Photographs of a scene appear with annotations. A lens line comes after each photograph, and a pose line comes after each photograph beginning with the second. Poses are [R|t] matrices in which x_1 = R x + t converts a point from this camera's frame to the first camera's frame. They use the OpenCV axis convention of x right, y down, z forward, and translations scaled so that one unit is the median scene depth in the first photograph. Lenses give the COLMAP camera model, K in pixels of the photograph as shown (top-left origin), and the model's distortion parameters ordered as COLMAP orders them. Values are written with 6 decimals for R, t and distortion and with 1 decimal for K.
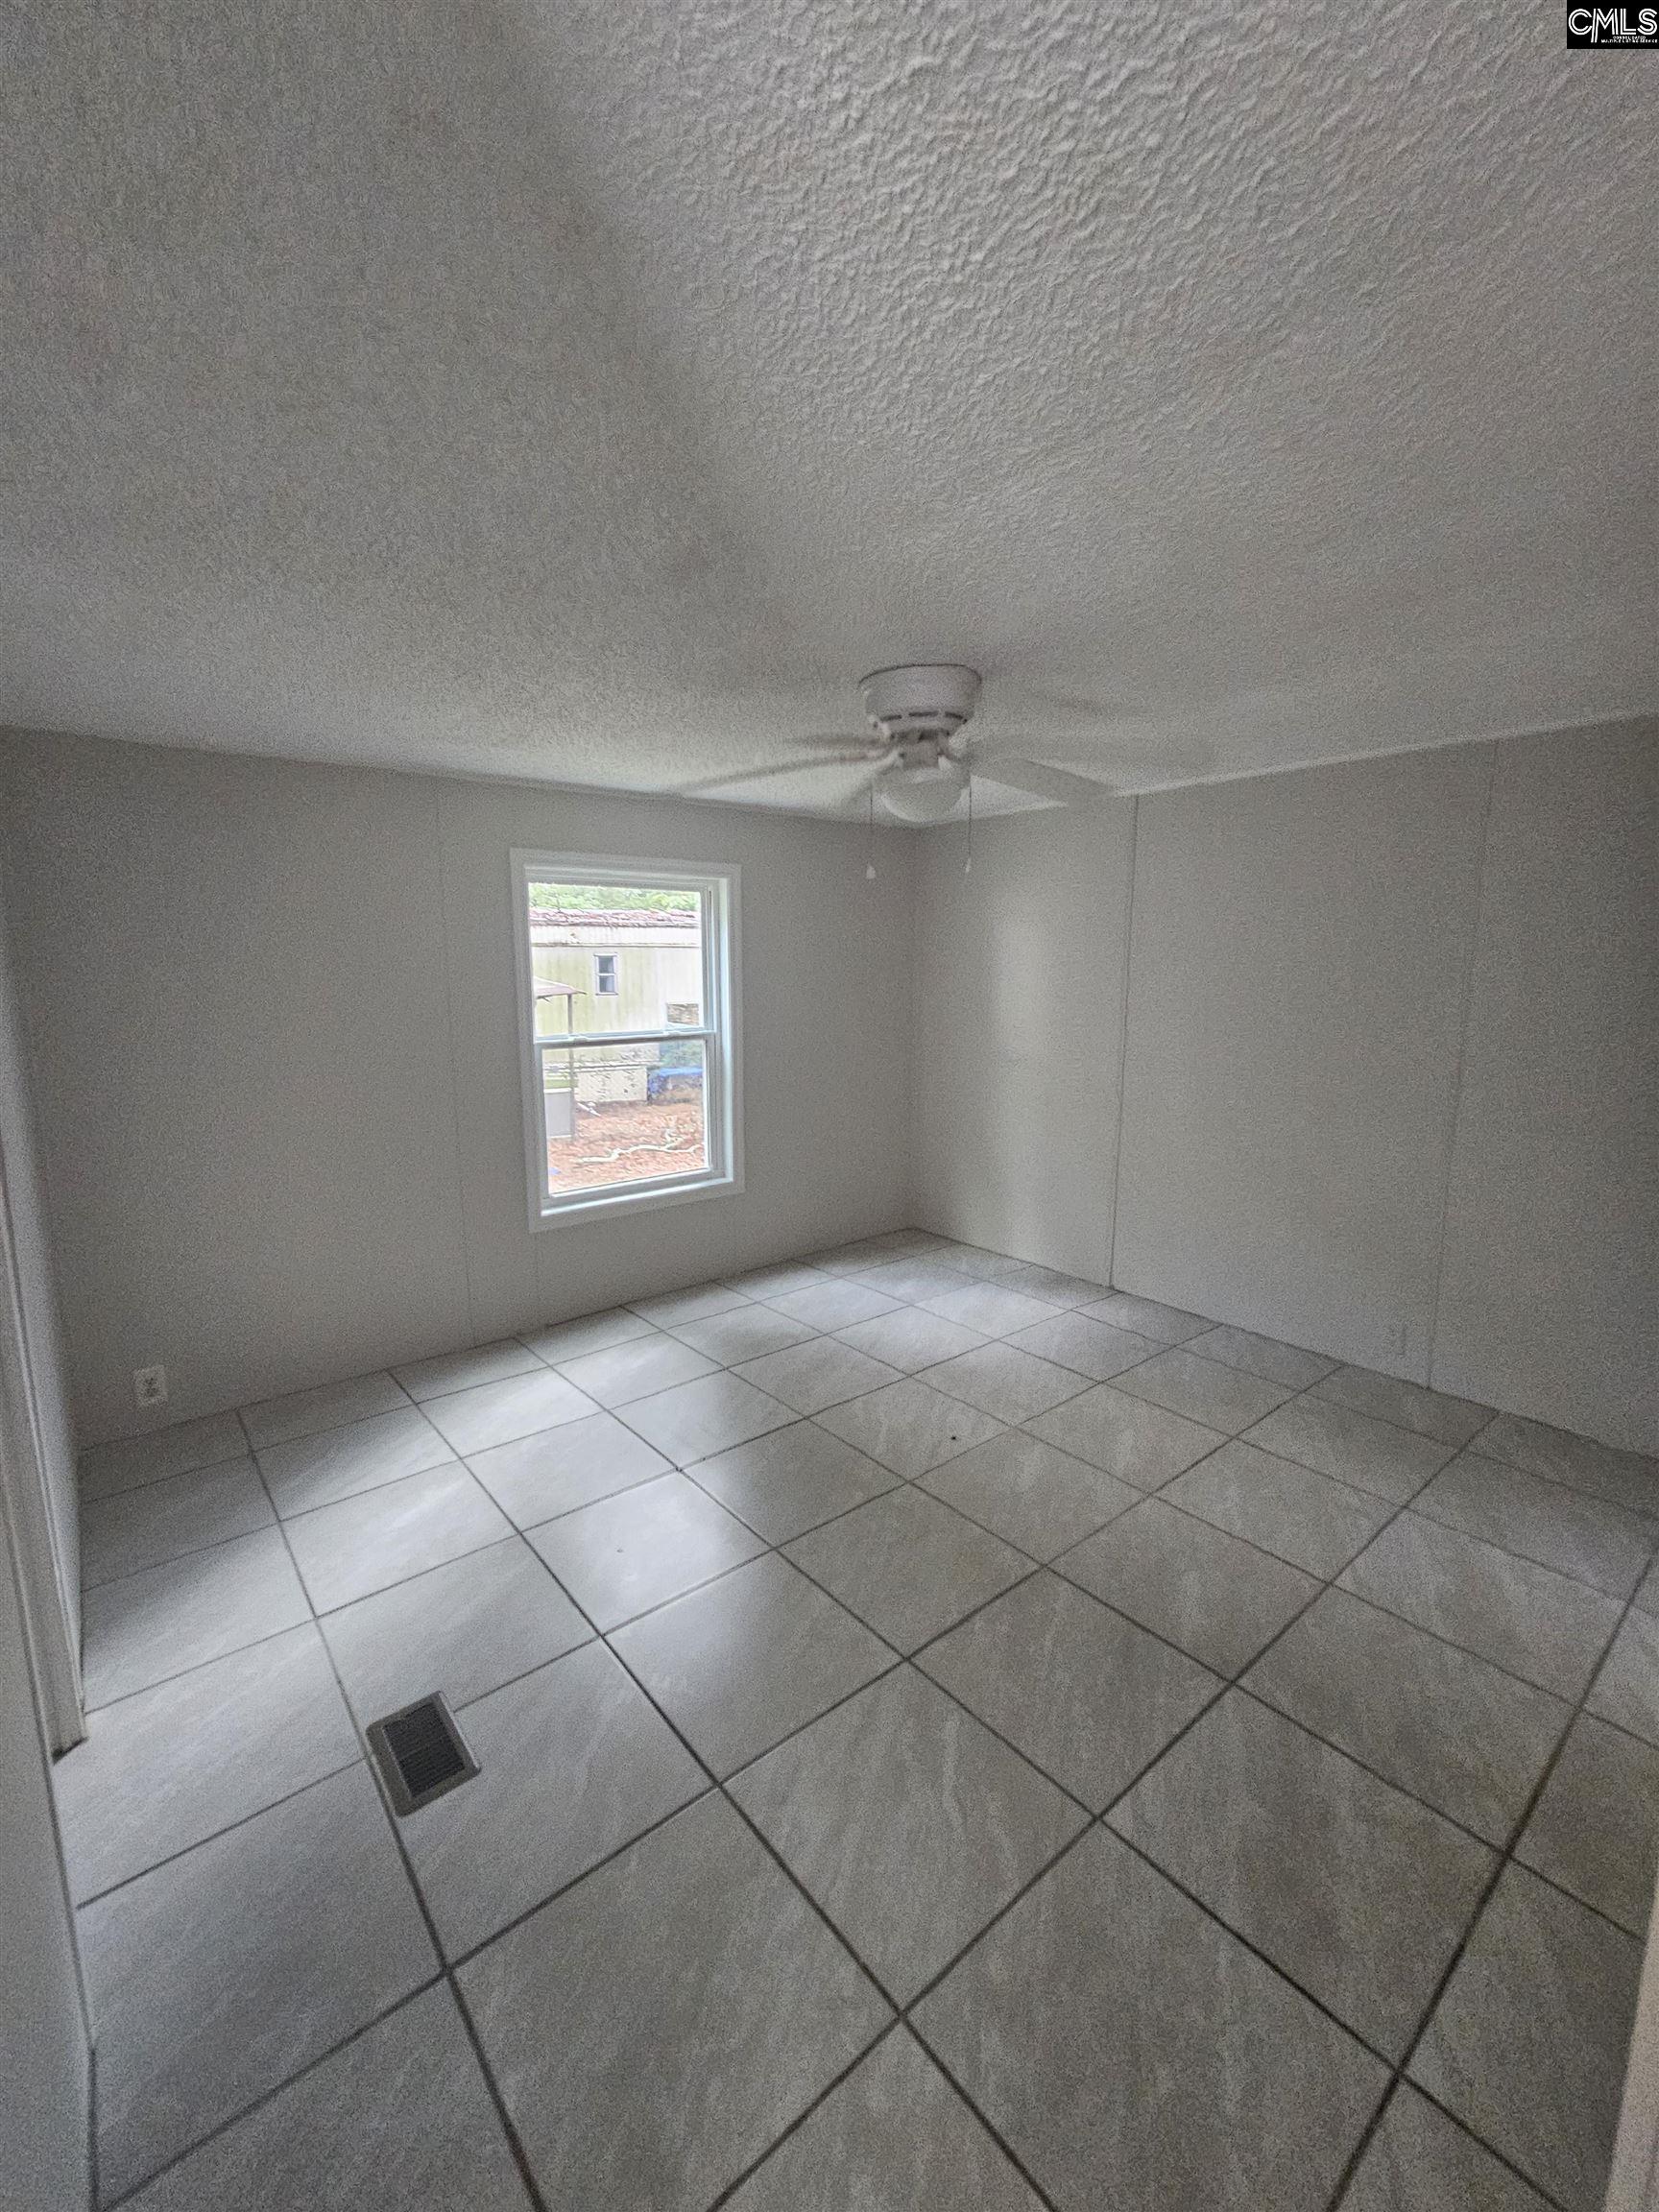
lens RADIAL K [[904.3, 0, 832.6], [0, 904.3, 1103.3], [0, 0, 1]] dist [-0.000334, -0.000115]
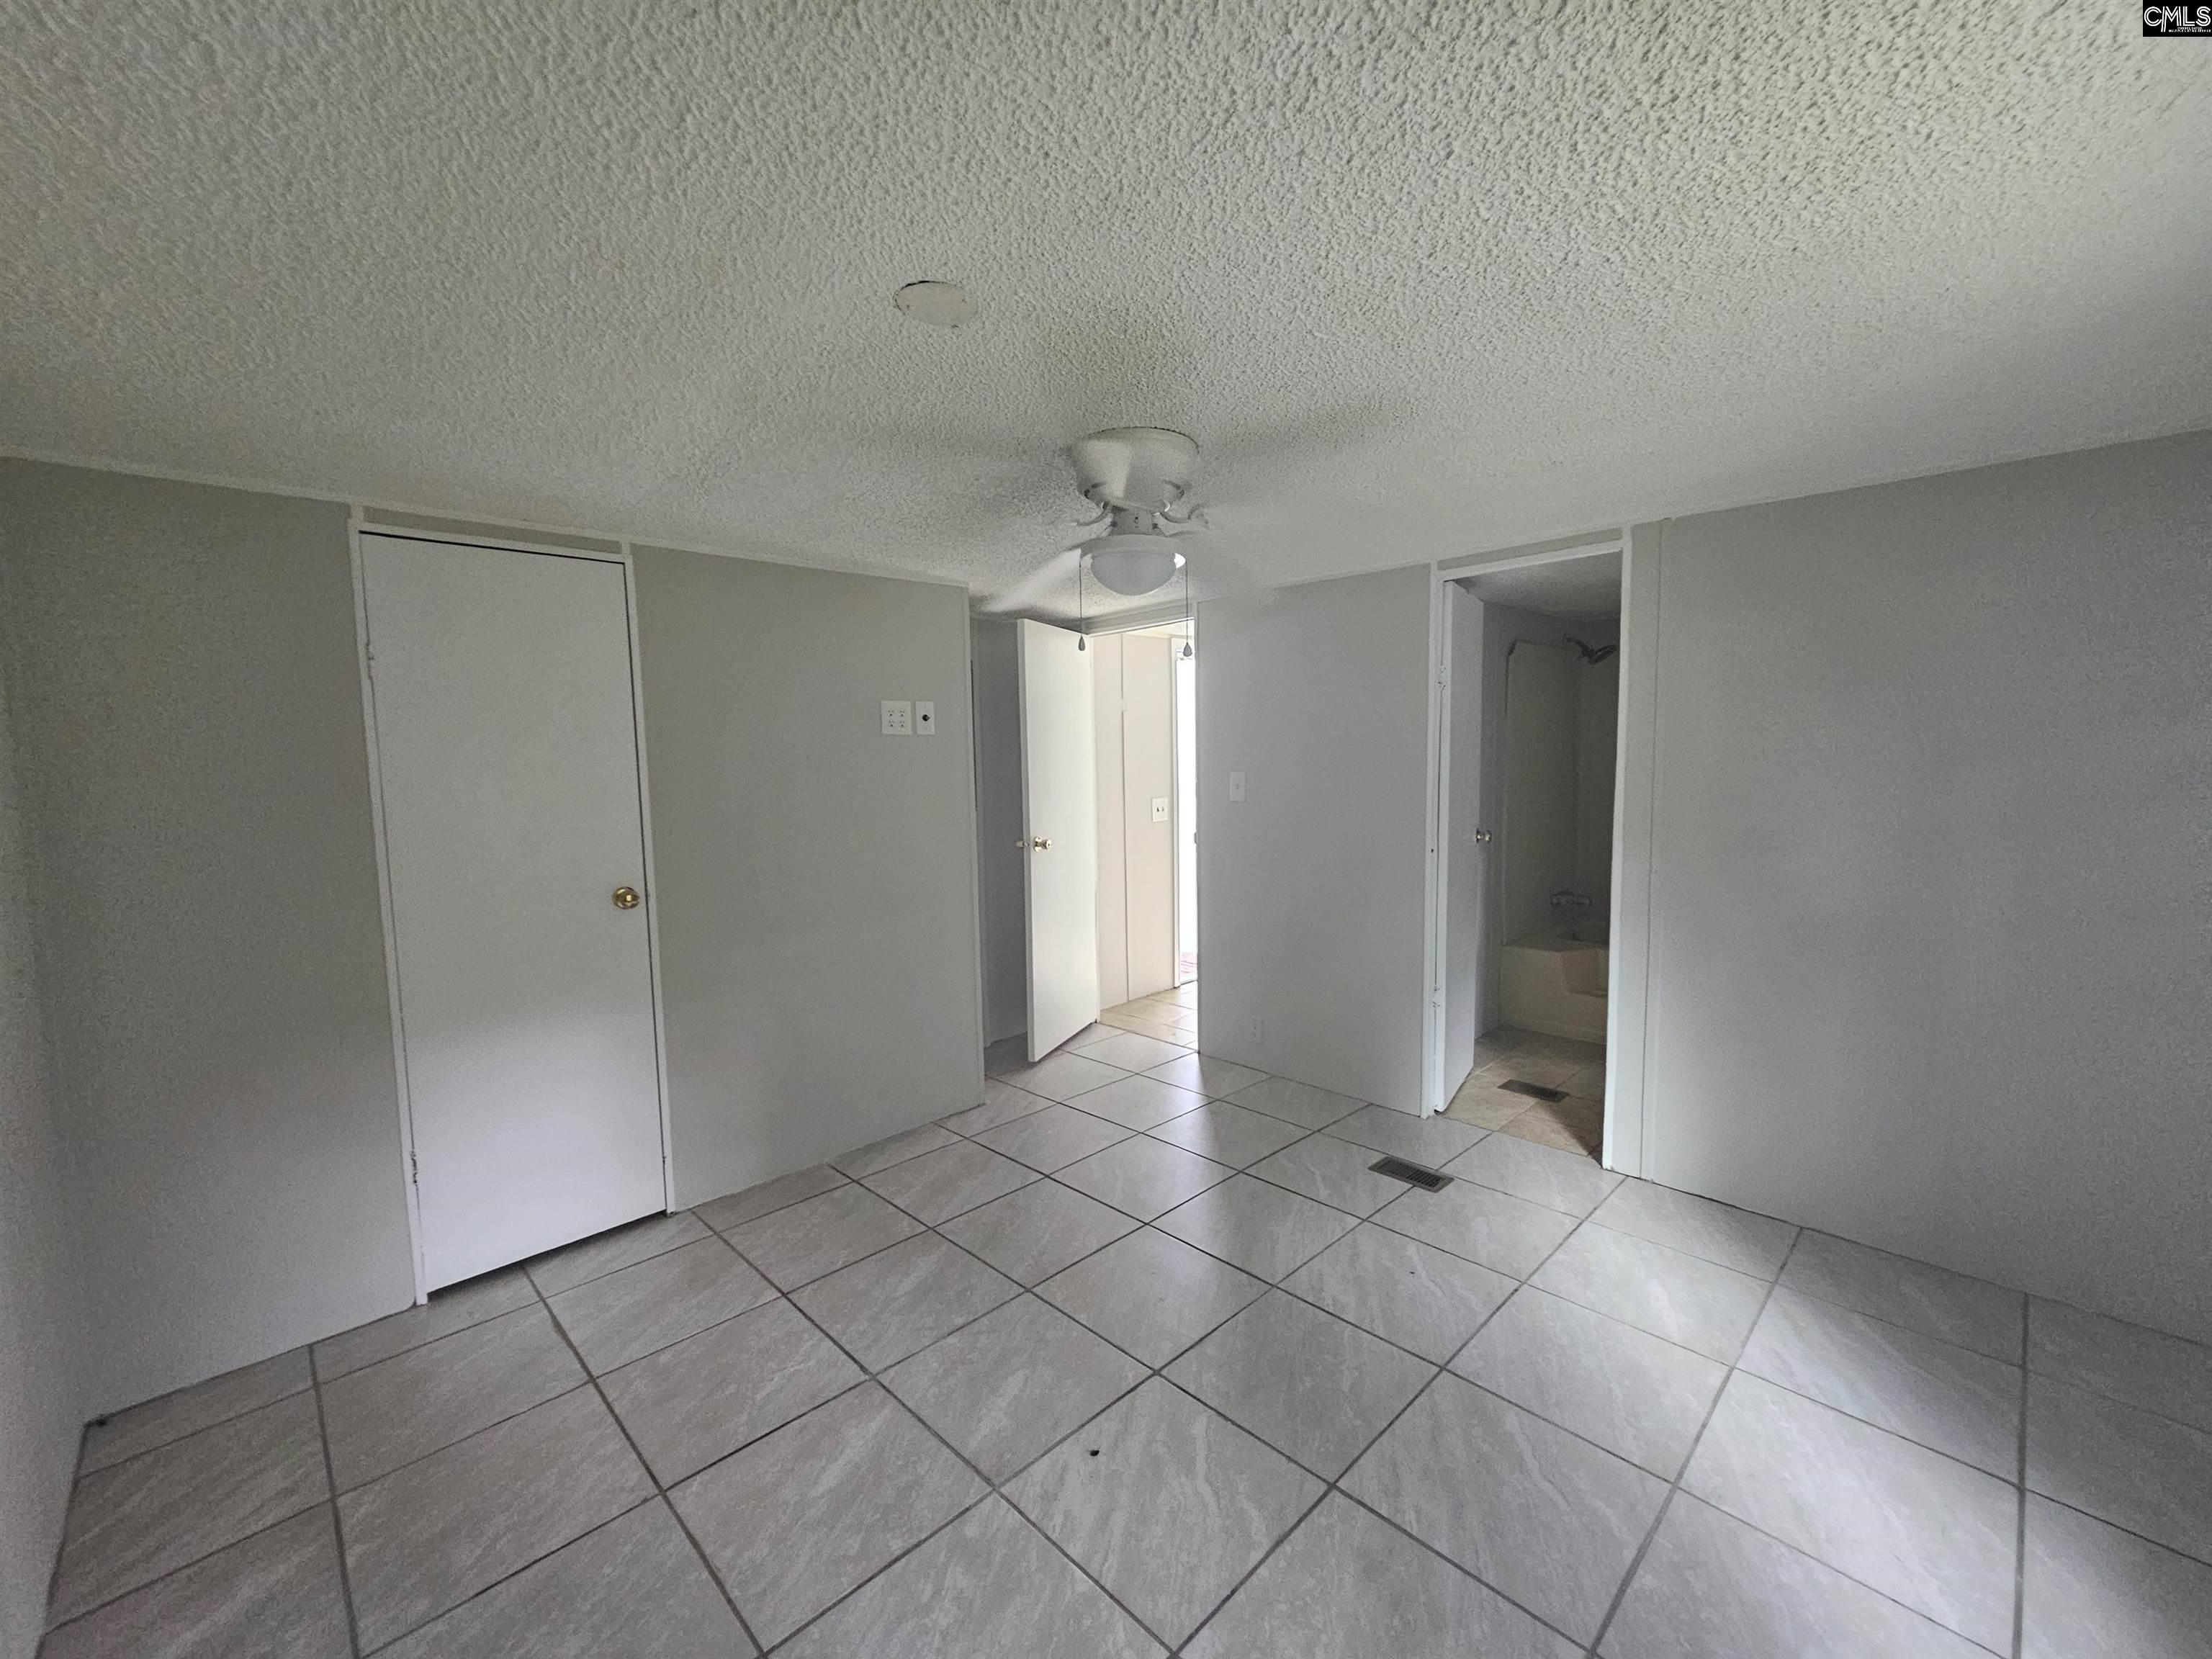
lens RADIAL K [[904.3, 0, 1107.9], [0, 904.3, 827.9], [0, 0, 1]] dist [-0.000334, -0.000115]
pose [[-0.996387, 0.033369, -0.078096, 0.181078], [0.013382, 0.969775, 0.243633, -0.273206], [0.083865, 0.241708, -0.966718, 1.728053]]
